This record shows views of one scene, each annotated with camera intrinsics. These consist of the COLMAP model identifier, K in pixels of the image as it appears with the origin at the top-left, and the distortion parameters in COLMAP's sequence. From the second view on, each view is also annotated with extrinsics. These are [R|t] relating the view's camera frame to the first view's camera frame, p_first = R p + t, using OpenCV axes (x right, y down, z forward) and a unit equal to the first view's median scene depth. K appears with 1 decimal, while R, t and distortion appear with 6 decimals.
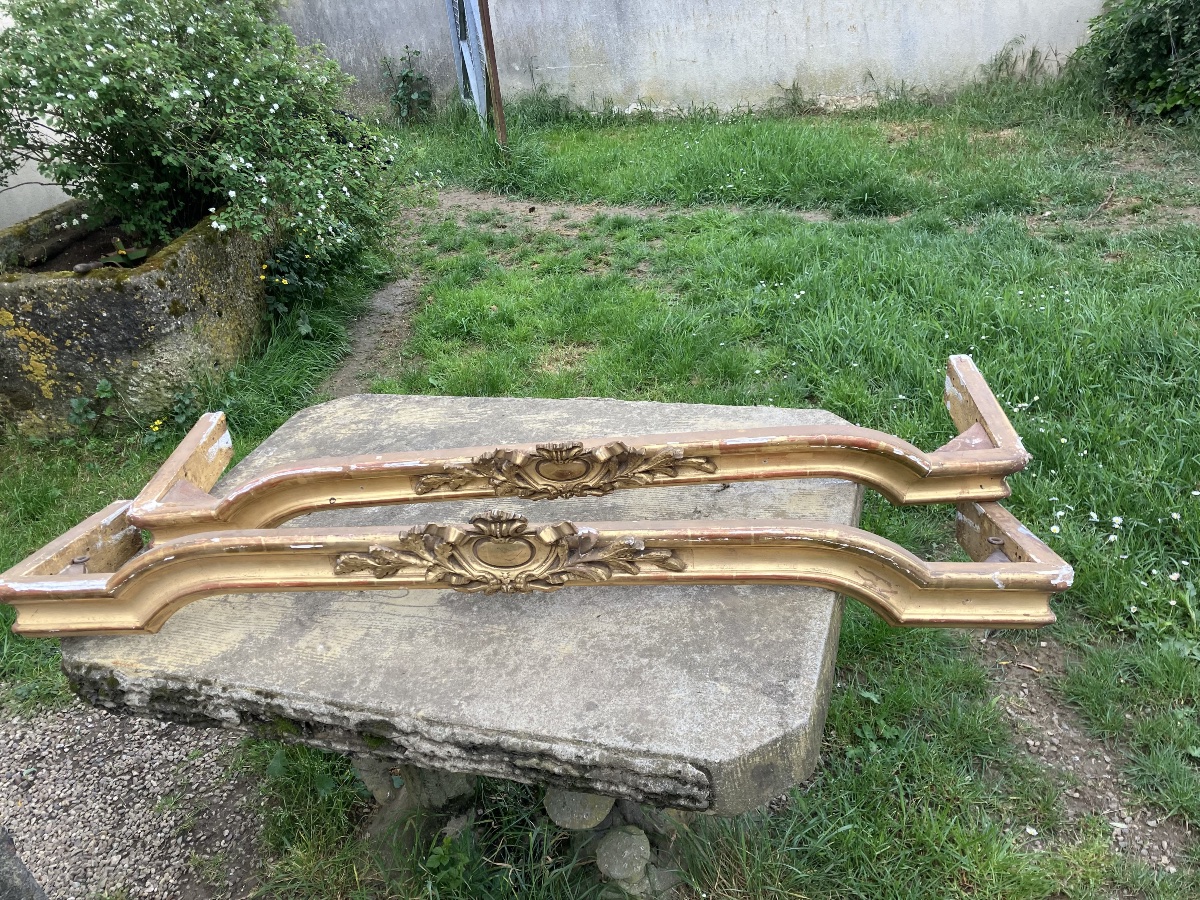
lens RADIAL K [[989.9, 0, 601.0], [0, 989.9, 448.6], [0, 0, 1]] dist [0.016130, -0.015296]
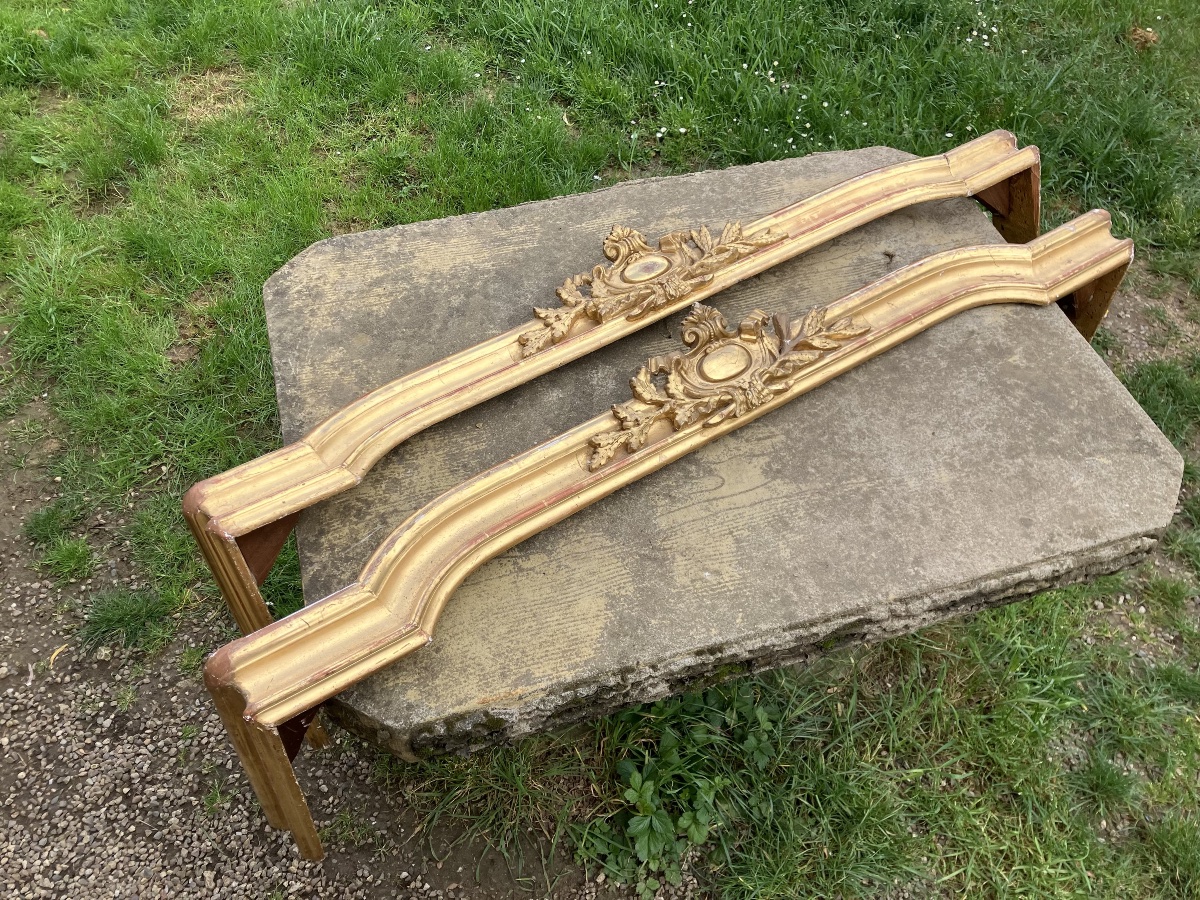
lens RADIAL K [[989.9, 0, 601.3], [0, 989.9, 449.6], [0, 0, 1]] dist [0.016130, -0.015296]
pose [[0.806616, -0.357409, 0.470775, -0.770751], [0.171985, 0.903928, 0.391581, -0.270782], [-0.565501, -0.234890, 0.790592, 0.416488]]
